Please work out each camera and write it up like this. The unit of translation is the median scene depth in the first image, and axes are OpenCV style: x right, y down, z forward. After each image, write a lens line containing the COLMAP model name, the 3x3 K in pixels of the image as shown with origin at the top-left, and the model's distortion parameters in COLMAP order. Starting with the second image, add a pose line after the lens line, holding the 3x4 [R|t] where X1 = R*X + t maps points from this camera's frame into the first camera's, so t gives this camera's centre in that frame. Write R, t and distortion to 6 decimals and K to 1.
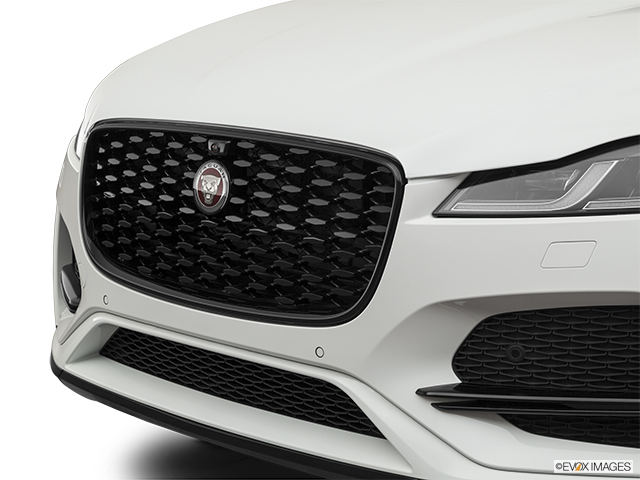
lens RADIAL K [[1643.2, 0, 319.6], [0, 1643.2, 240.9], [0, 0, 1]] dist [-0.052887, 0.000000]
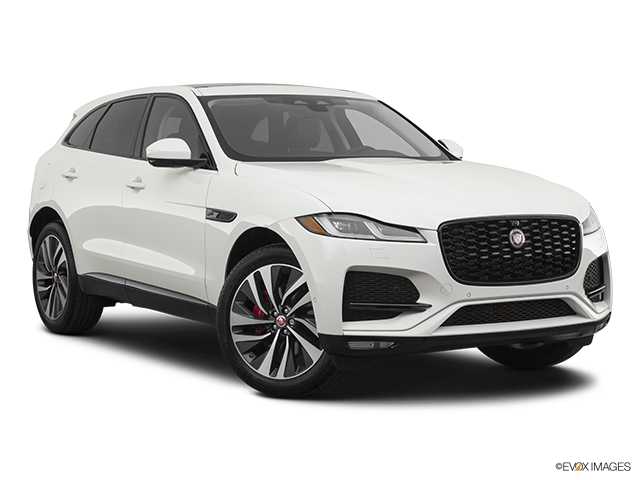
lens RADIAL K [[1370.7, 0, 318.6], [0, 1370.7, 238.1], [0, 0, 1]] dist [0.037619, 0.000000]
pose [[0.199425, -0.063662, 0.977843, -2.396080], [0.163218, 0.986106, 0.030912, -0.161002], [-0.966224, 0.153437, 0.207045, 0.898488]]
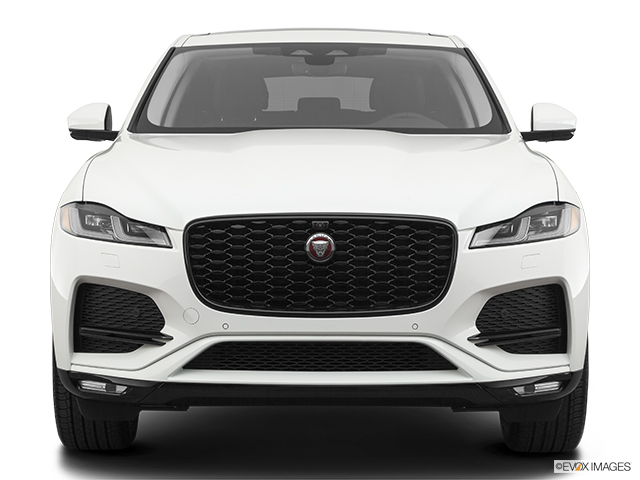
lens RADIAL K [[1828.7, 0, 319.9], [0, 1828.7, 240.0], [0, 0, 1]] dist [-0.235581, 0.000000]
pose [[0.689691, -0.042896, 0.722832, -1.560934], [0.118990, 0.991388, -0.054701, 0.069967], [-0.714260, 0.123737, 0.688855, -0.368298]]
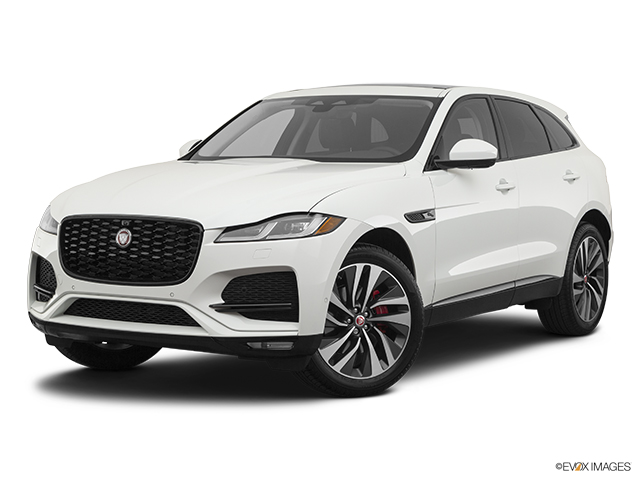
lens RADIAL K [[1395.3, 0, 318.9], [0, 1395.3, 246.7], [0, 0, 1]] dist [0.071477, 0.000000]
pose [[0.969770, -0.013114, 0.243669, -0.324732], [0.036581, 0.995084, -0.092033, 0.208682], [-0.241264, 0.098164, 0.965482, -1.298843]]
